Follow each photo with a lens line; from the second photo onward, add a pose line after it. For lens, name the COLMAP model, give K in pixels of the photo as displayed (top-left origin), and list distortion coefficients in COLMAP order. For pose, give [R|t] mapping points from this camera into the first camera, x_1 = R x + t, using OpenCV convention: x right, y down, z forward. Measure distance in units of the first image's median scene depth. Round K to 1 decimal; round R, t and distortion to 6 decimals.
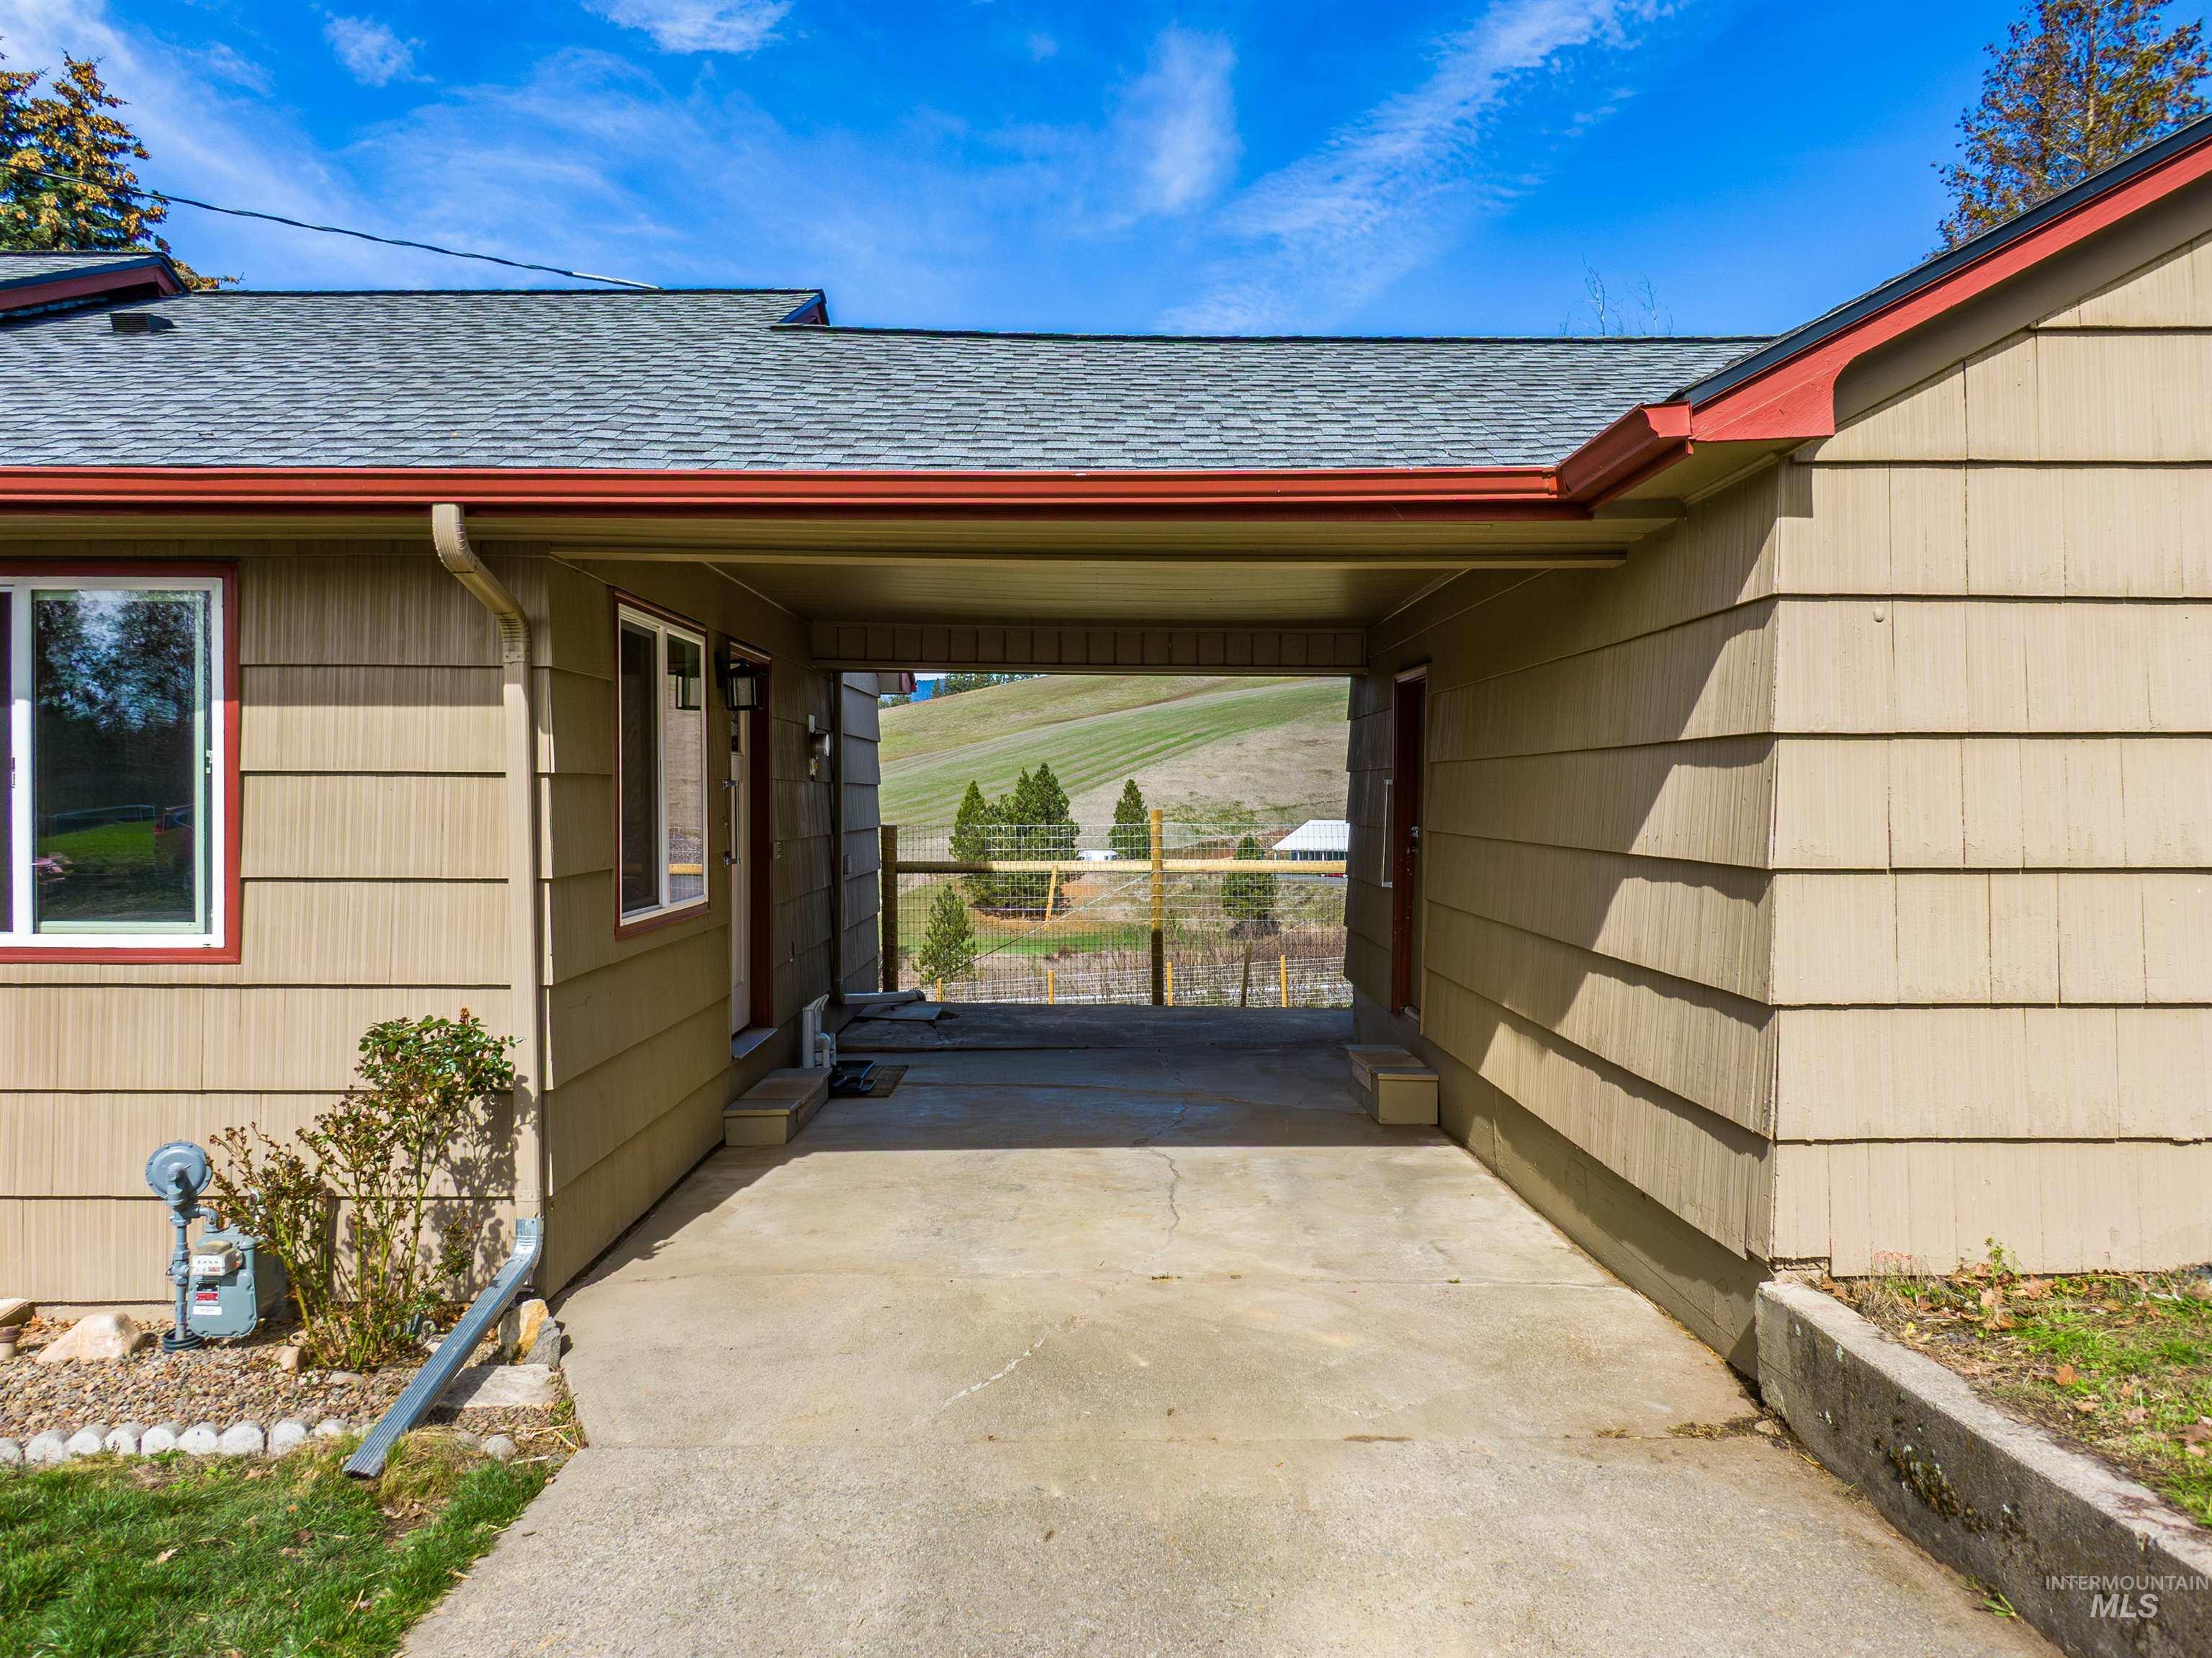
lens RADIAL K [[1590.2, 0, 1128.8], [0, 1590.2, 784.8], [0, 0, 1]] dist [0.020572, -0.026657]
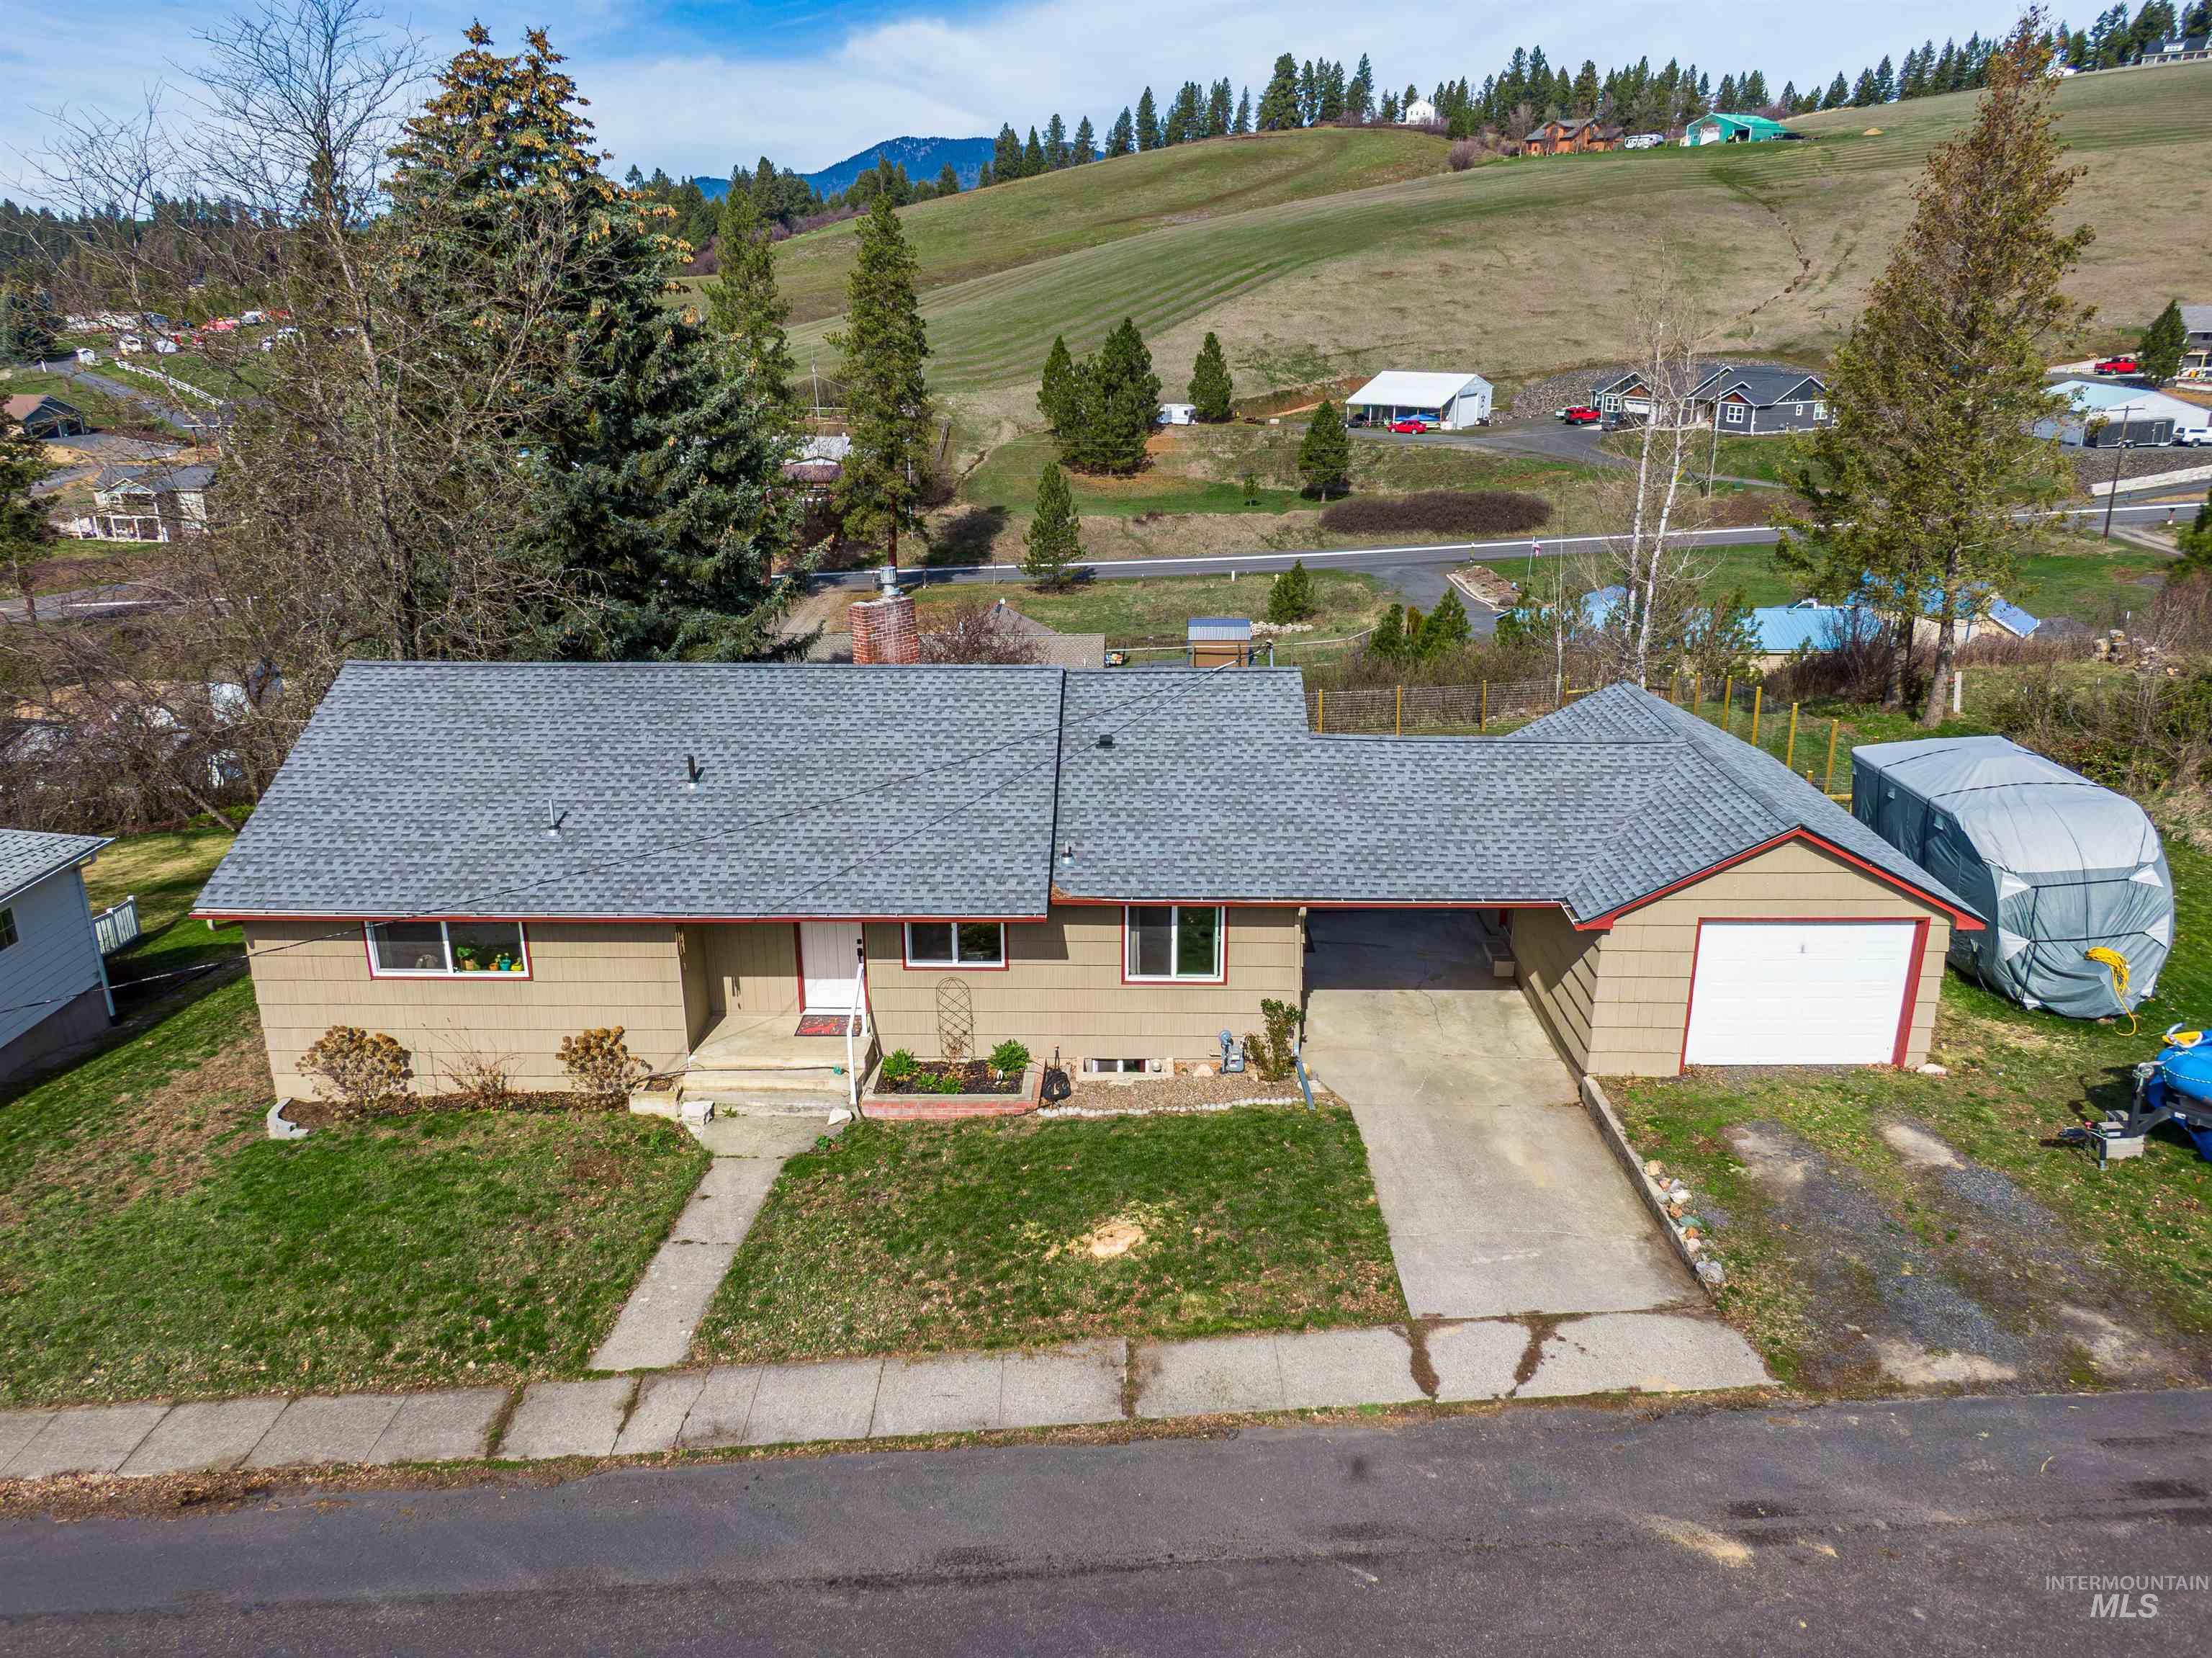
lens RADIAL K [[1590.2, 0, 1121.7], [0, 1590.2, 785.4], [0, 0, 1]] dist [0.020572, -0.026657]
pose [[0.999348, 0.014284, -0.033155, -0.398452], [-0.003372, 0.951307, 0.308226, -0.932556], [0.035943, -0.307914, 0.950735, -1.564075]]
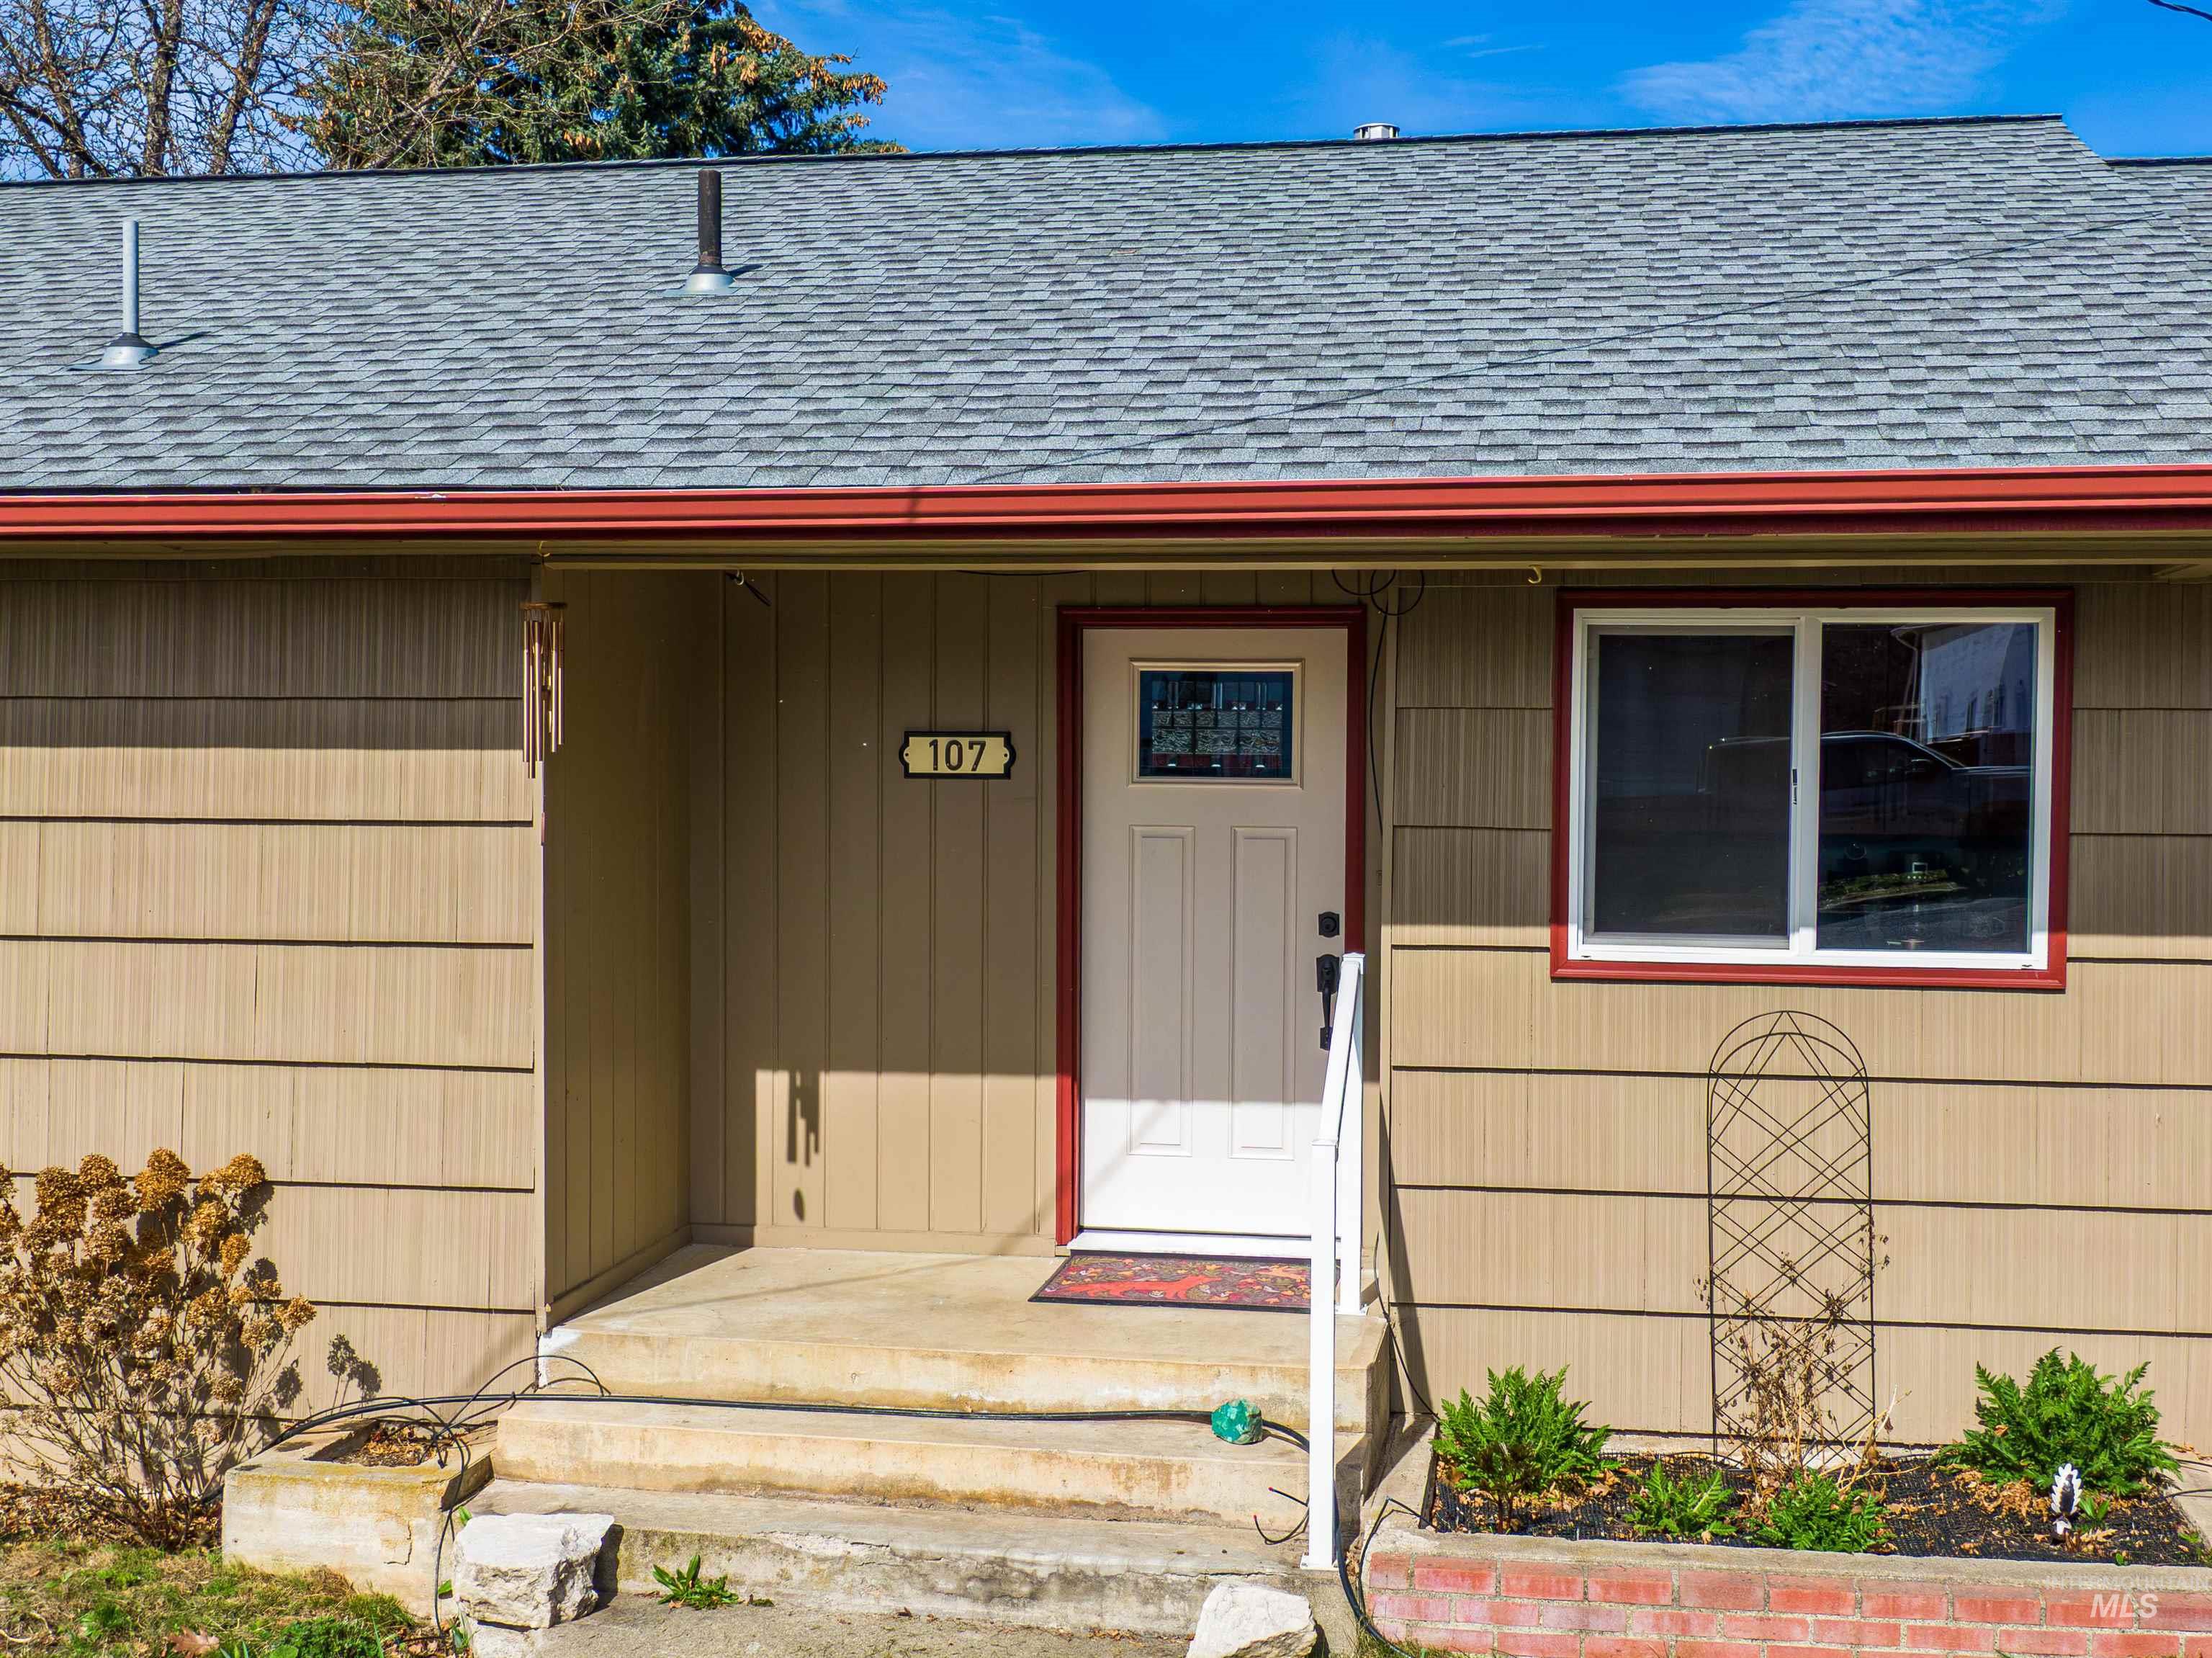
lens RADIAL K [[2442.5, 0, 1183.8], [0, 2442.5, 827.7], [0, 0, 1]] dist [-0.006741, 0.000000]
pose [[0.983912, 0.013572, -0.178139, -0.769387], [-0.009263, 0.999645, 0.024996, -0.022136], [0.178415, -0.022943, 0.983688, -0.217889]]
